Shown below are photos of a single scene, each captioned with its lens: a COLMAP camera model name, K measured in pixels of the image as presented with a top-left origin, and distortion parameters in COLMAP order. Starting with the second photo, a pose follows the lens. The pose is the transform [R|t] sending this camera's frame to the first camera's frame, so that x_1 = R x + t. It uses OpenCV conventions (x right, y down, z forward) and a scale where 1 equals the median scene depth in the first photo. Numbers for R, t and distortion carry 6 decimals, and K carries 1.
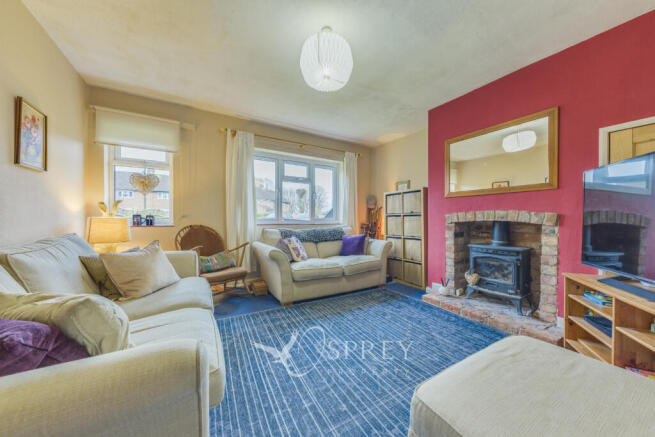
lens RADIAL K [[219.4, 0, 327.5], [0, 219.4, 218.5], [0, 0, 1]] dist [0.000396, 0.000007]
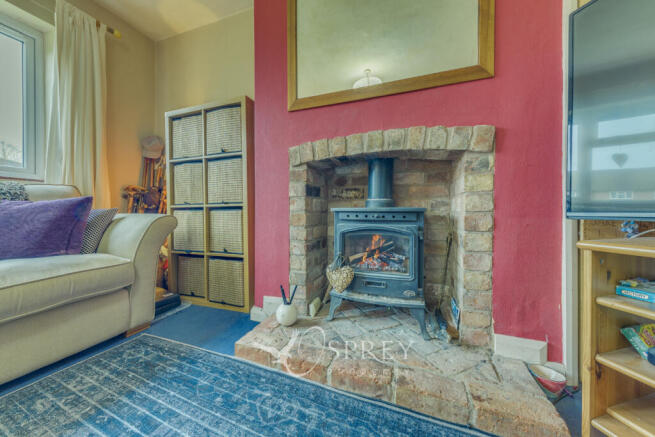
lens RADIAL K [[226.3, 0, 327.5], [0, 226.3, 218.5], [0, 0, 1]] dist [0.013782, 0.000020]
pose [[0.775171, -0.017474, 0.631510, 0.303417], [-0.004269, 0.999450, 0.032896, 0.119350], [-0.631737, -0.028196, 0.774670, 0.588080]]
